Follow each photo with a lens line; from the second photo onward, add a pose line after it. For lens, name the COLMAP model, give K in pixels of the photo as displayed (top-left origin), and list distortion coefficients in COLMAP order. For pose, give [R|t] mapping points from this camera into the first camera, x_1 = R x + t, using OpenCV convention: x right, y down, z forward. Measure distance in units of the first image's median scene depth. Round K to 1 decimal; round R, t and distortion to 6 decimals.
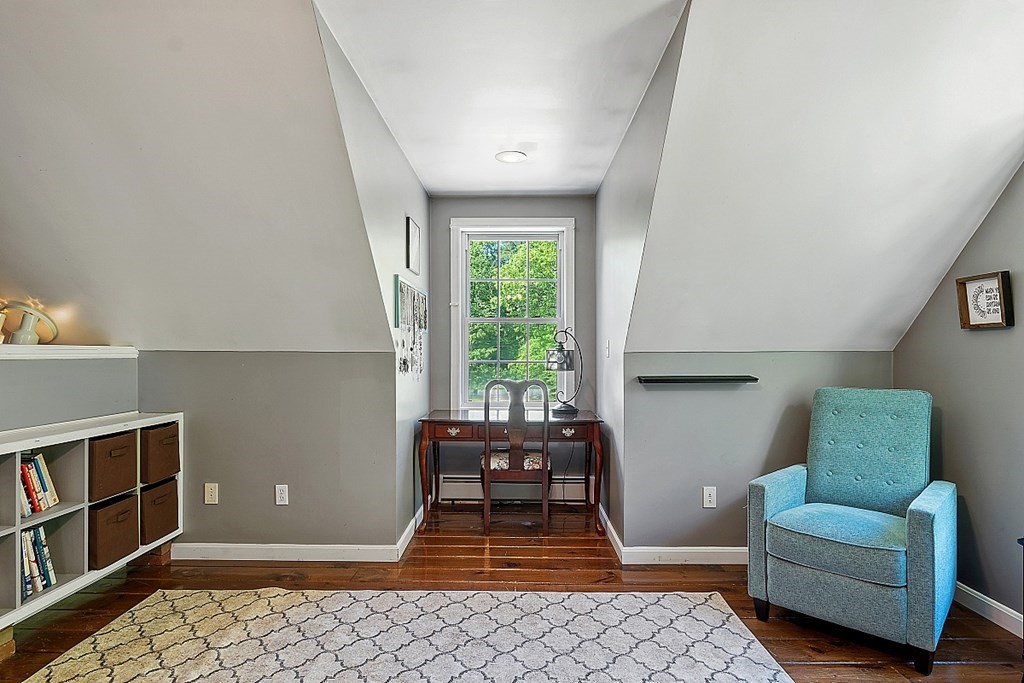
lens RADIAL K [[536.9, 0, 510.0], [0, 536.9, 351.3], [0, 0, 1]] dist [-0.000358, -0.001424]
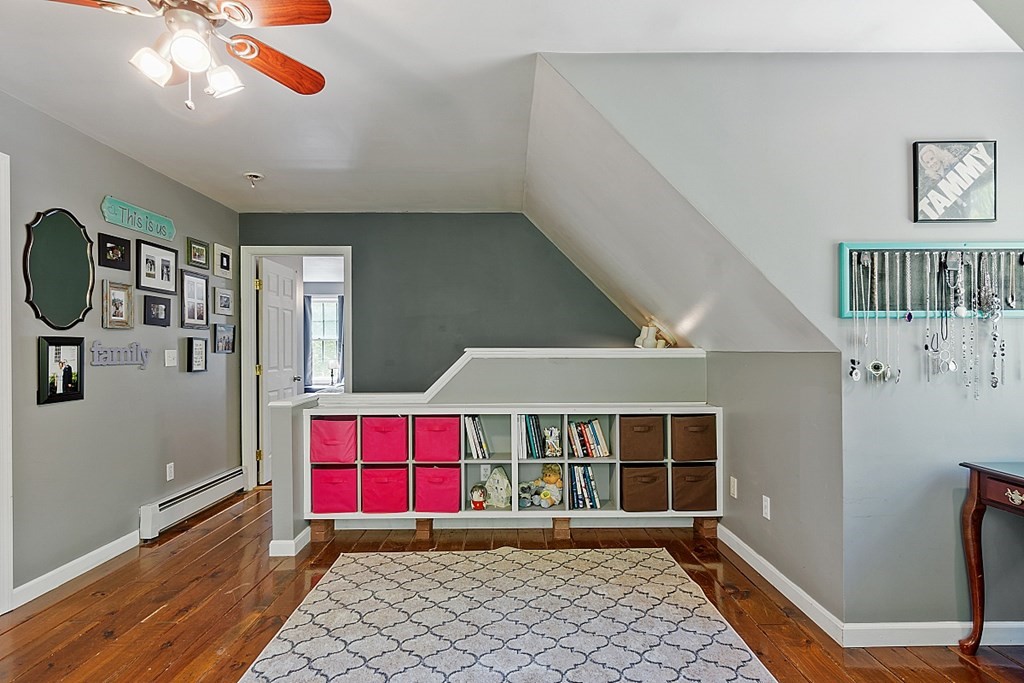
lens RADIAL K [[536.9, 0, 509.6], [0, 536.9, 346.6], [0, 0, 1]] dist [-0.000358, -0.001424]
pose [[0.038154, -0.009748, -0.999224, 0.508110], [0.002992, 0.999949, -0.009641, -0.001864], [0.999267, -0.002622, 0.038181, 0.551705]]
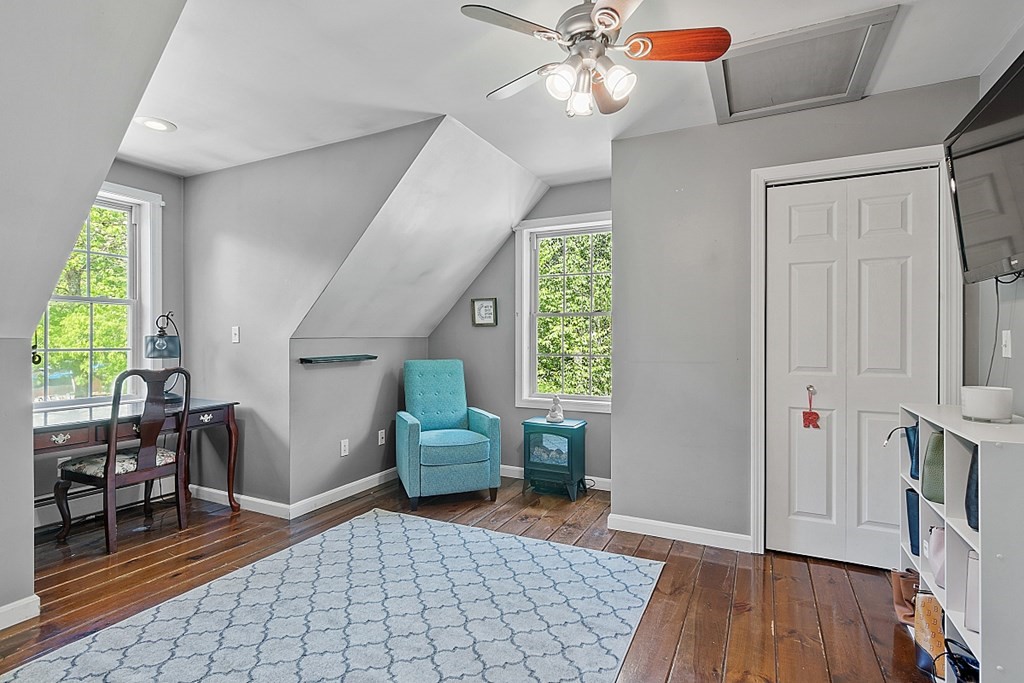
lens RADIAL K [[496.9, 0, 516.4], [0, 496.9, 337.4], [0, 0, 1]] dist [-0.002171, -0.001800]
pose [[0.424418, 0.002826, 0.905462, -0.576250], [0.001157, 0.999993, -0.003664, 0.005539], [-0.905465, 0.002603, 0.424412, 0.101669]]
